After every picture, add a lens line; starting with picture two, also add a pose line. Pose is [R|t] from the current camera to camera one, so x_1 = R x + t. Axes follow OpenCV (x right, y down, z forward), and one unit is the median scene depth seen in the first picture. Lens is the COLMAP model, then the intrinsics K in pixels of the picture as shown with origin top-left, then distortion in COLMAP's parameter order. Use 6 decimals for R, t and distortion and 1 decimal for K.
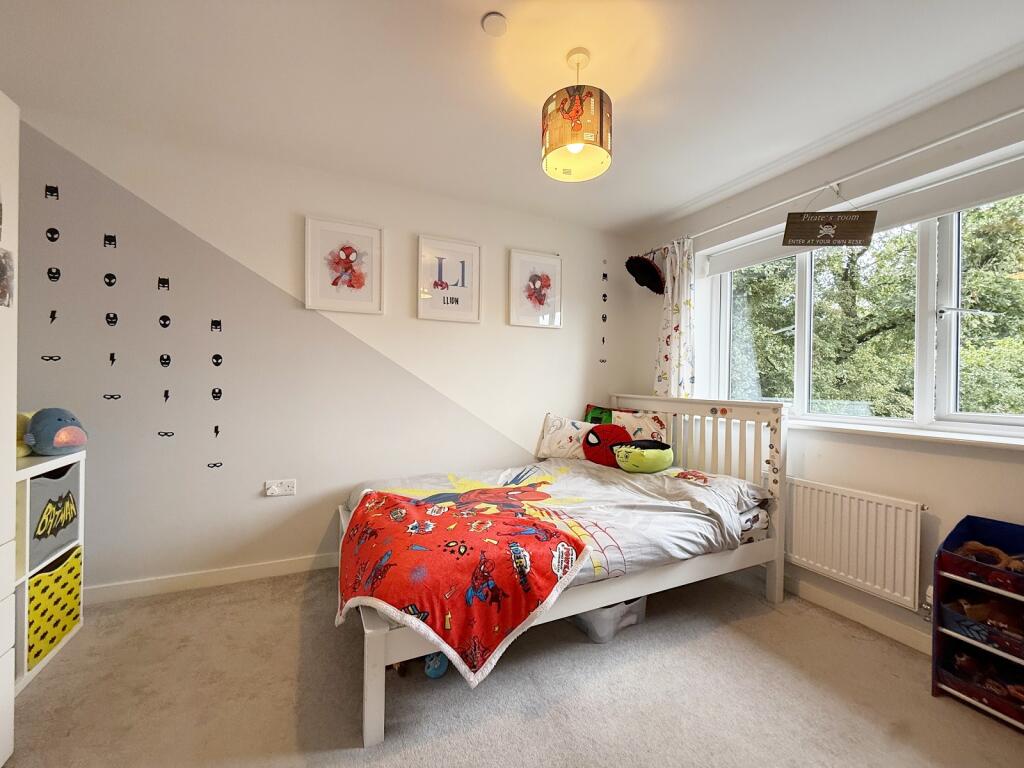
lens RADIAL K [[416.2, 0, 510.0], [0, 416.2, 381.1], [0, 0, 1]] dist [0.001461, 0.000085]
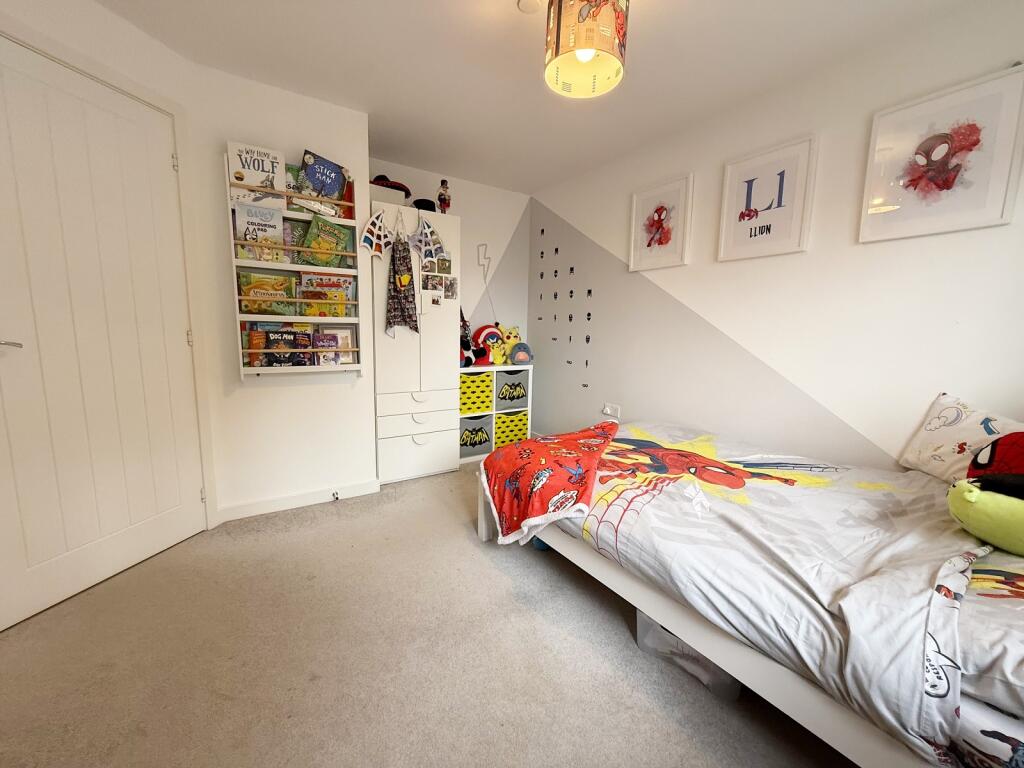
lens RADIAL K [[416.2, 0, 510.0], [0, 416.2, 381.1], [0, 0, 1]] dist [0.001461, 0.000085]
pose [[0.134378, 0.116962, -0.984003, 0.741664], [-0.019149, 0.993131, 0.115431, 0.012765], [0.990745, 0.003331, 0.135695, 0.502167]]
